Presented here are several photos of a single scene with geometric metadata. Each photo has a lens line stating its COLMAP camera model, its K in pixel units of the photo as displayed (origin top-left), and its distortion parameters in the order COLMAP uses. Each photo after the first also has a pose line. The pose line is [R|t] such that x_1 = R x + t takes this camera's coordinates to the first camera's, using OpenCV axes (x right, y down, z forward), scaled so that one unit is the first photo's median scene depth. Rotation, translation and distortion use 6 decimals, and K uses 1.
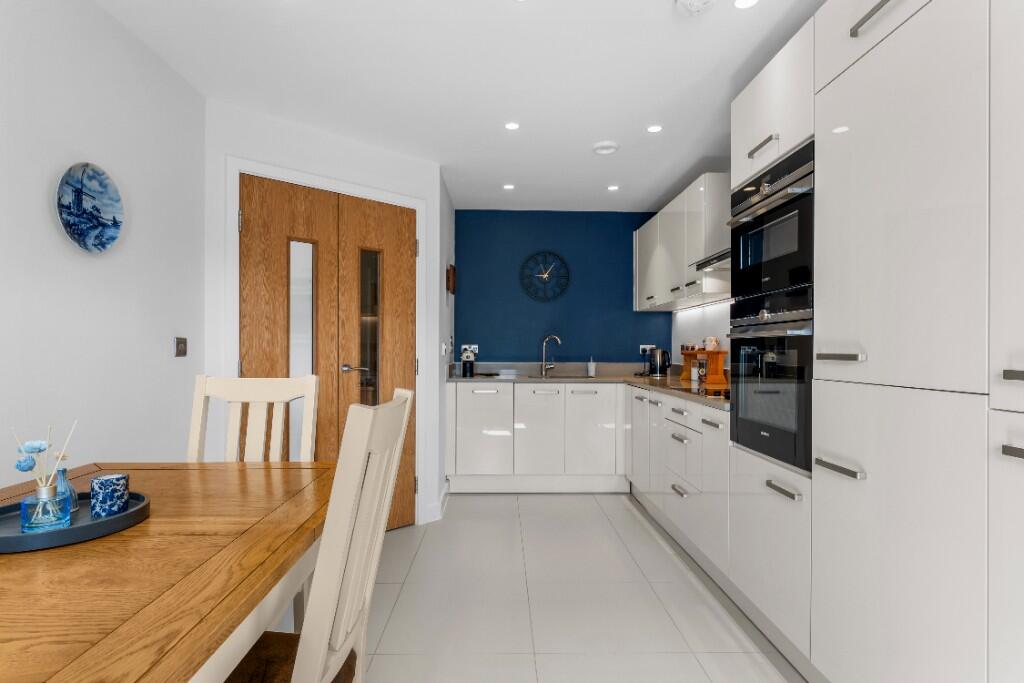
lens RADIAL K [[540.0, 0, 512.0], [0, 540.0, 341.5], [0, 0, 1]] dist [-0.000581, -0.000059]
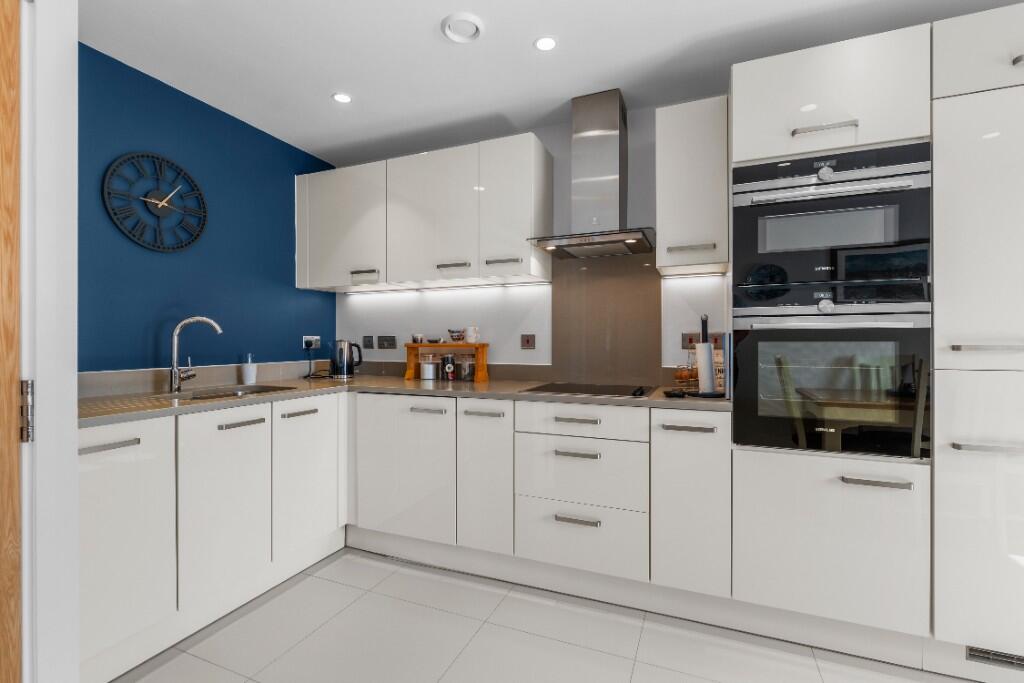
lens RADIAL K [[456.3, 0, 512.0], [0, 456.3, 341.5], [0, 0, 1]] dist [-0.001165, -0.000348]
pose [[0.398245, -0.003190, 0.917274, -0.216611], [-0.010270, 0.999916, 0.007937, 0.006375], [-0.917222, -0.012581, 0.398178, 0.519342]]
